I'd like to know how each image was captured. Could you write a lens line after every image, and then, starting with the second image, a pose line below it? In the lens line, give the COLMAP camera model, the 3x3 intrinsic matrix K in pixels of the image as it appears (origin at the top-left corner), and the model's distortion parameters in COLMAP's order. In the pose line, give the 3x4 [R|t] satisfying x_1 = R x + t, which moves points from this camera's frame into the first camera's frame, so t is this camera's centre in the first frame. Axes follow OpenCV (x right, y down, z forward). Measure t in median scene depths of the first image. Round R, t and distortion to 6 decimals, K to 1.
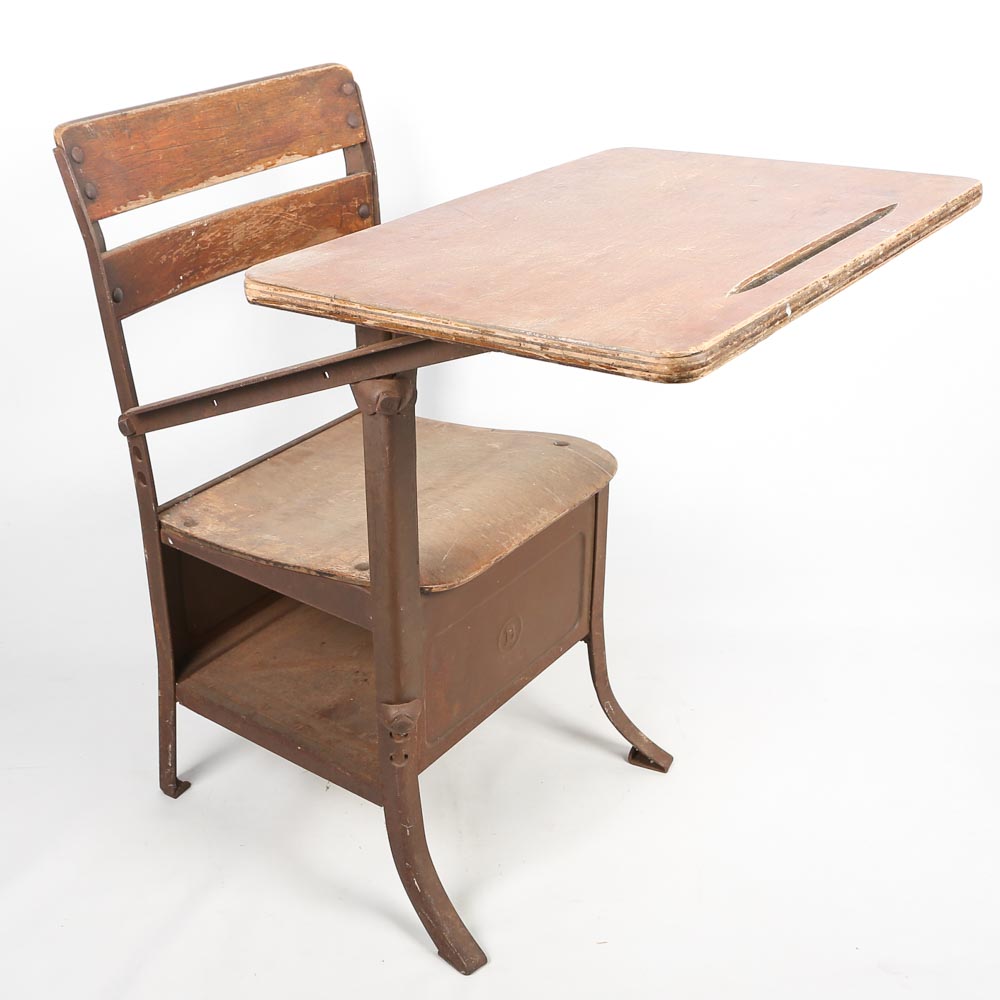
lens RADIAL K [[1426.9, 0, 451.4], [0, 1426.9, 441.7], [0, 0, 1]] dist [-0.122822, 0.000000]
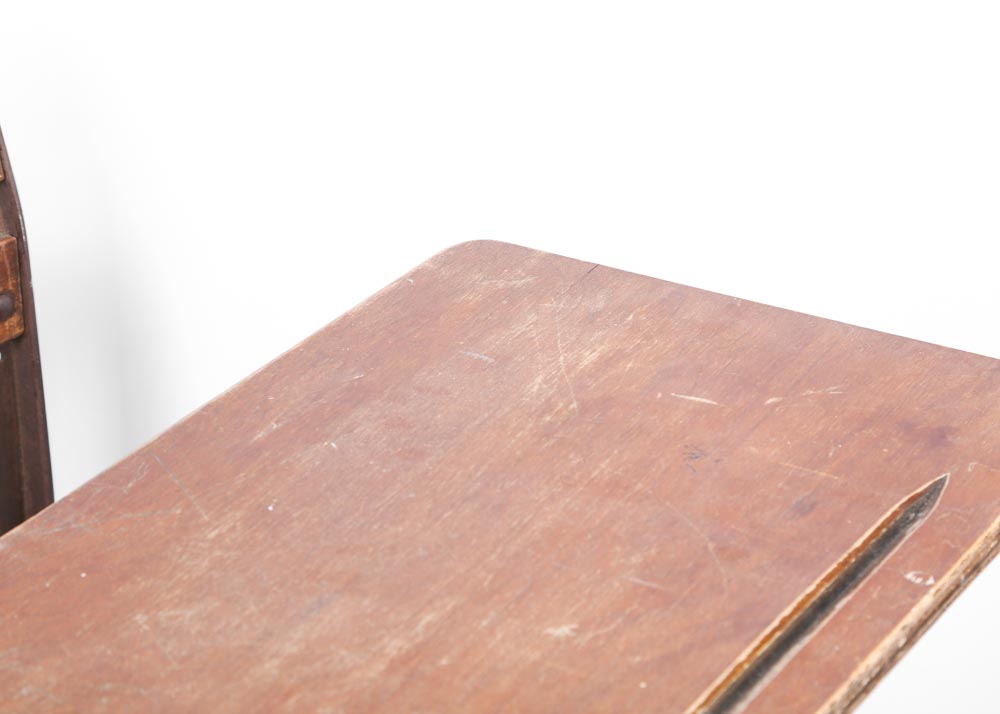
lens RADIAL K [[2780.6, 0, 459.0], [0, 2780.6, 356.6], [0, 0, 1]] dist [0.450825, 0.000000]
pose [[0.996255, -0.011729, 0.085666, 0.021957], [0.004769, 0.996703, 0.081001, -0.265976], [-0.086334, -0.080289, 0.993026, -0.090550]]
